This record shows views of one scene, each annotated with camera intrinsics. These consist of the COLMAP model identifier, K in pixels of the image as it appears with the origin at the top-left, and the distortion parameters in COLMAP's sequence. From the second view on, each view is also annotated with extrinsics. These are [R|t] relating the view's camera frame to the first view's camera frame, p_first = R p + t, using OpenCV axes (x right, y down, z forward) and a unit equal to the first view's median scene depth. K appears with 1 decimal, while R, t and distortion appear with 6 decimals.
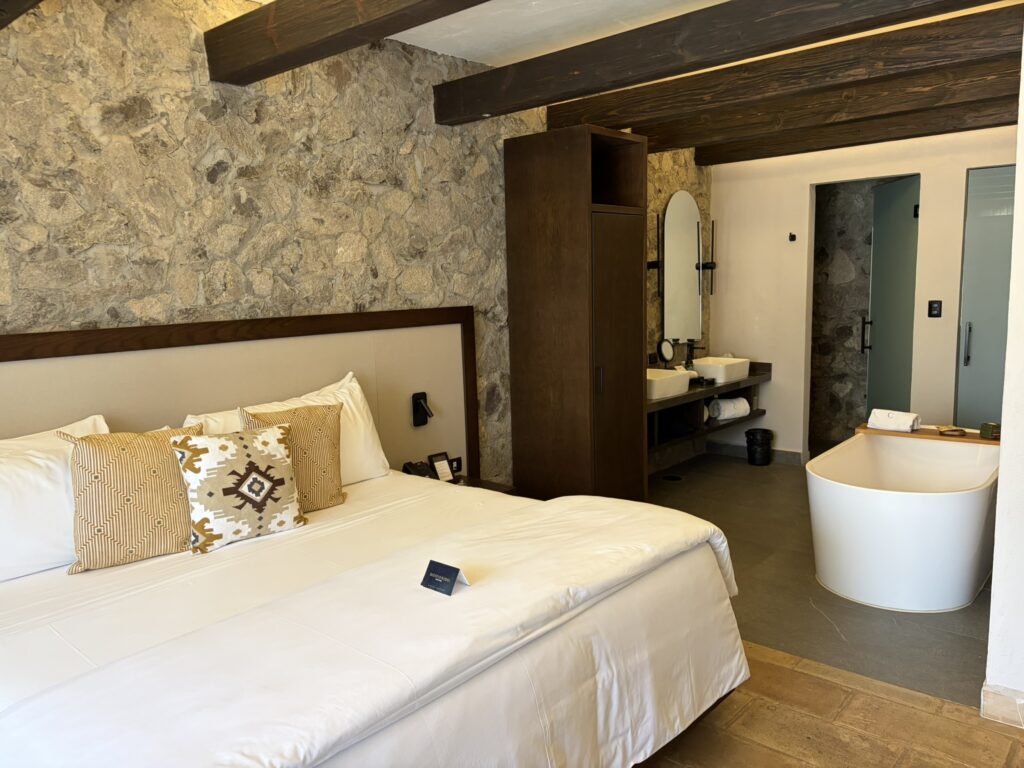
lens RADIAL K [[786.3, 0, 511.1], [0, 786.3, 377.8], [0, 0, 1]] dist [0.036720, -0.002832]
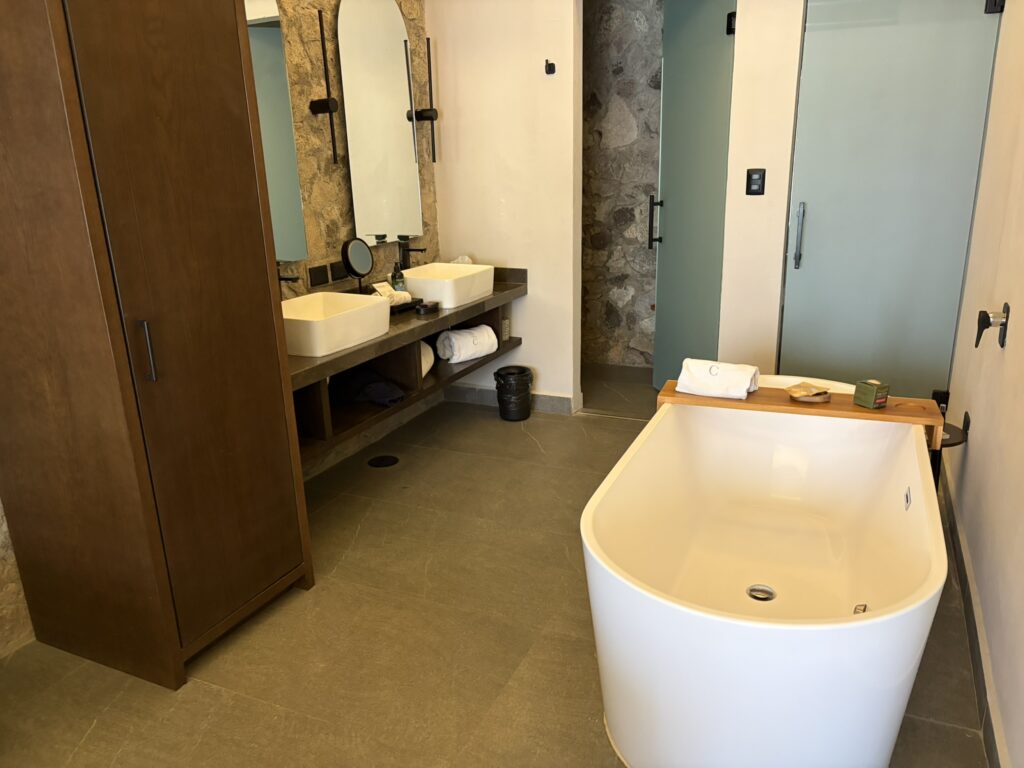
lens RADIAL K [[786.3, 0, 511.1], [0, 786.3, 377.8], [0, 0, 1]] dist [0.036720, -0.002832]
pose [[0.960942, -0.076682, 0.265913, 0.133893], [0.035793, 0.987213, 0.155336, -0.031275], [-0.274424, -0.139751, 0.951400, 0.360729]]
